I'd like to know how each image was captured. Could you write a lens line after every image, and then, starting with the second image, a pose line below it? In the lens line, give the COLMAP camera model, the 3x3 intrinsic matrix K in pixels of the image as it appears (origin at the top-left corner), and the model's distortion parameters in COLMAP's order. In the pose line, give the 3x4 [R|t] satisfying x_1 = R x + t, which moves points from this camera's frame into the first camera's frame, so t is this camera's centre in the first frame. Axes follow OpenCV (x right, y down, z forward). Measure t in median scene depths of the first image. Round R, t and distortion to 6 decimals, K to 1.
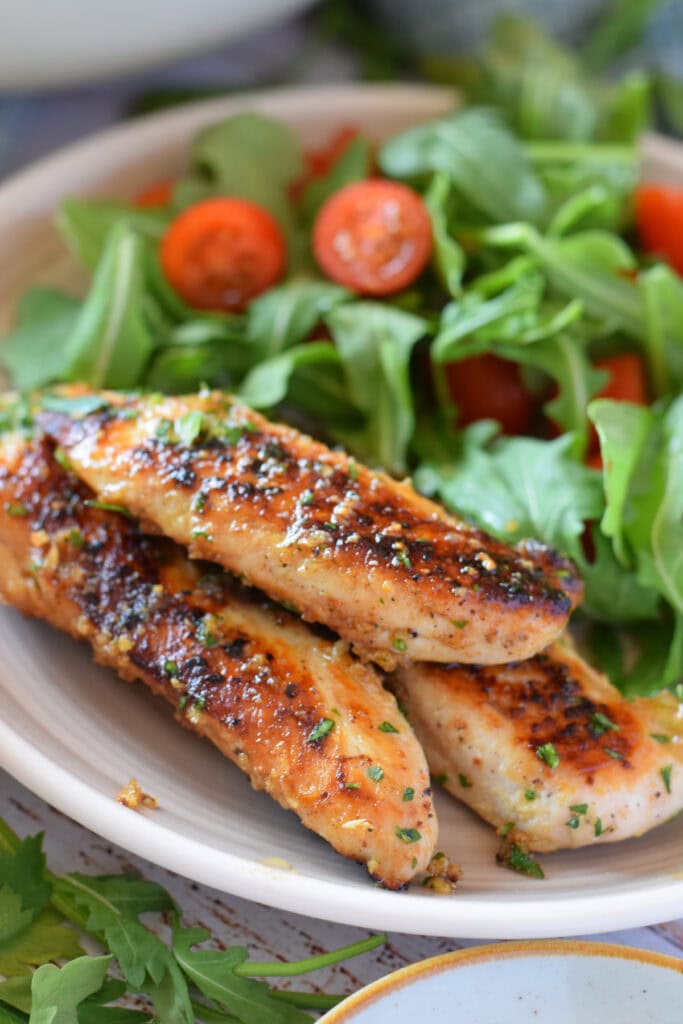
lens RADIAL K [[2419.2, 0, 391.6], [0, 2419.2, 511.0], [0, 0, 1]] dist [-0.005571, -0.625007]
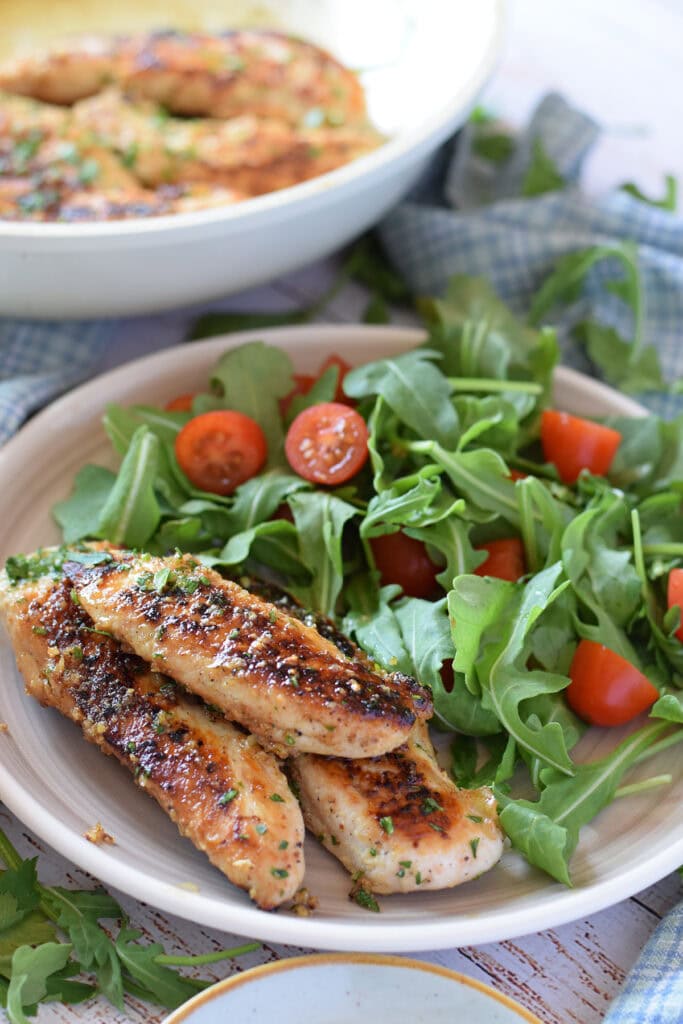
lens RADIAL K [[2286.1, 0, 341.5], [0, 2286.1, 512.0], [0, 0, 1]] dist [0.325807, -3.026025]
pose [[0.992496, 0.050445, -0.111388, 0.177088], [-0.055388, 0.997592, -0.041736, -0.024456], [0.109014, 0.047592, 0.992900, -0.350456]]
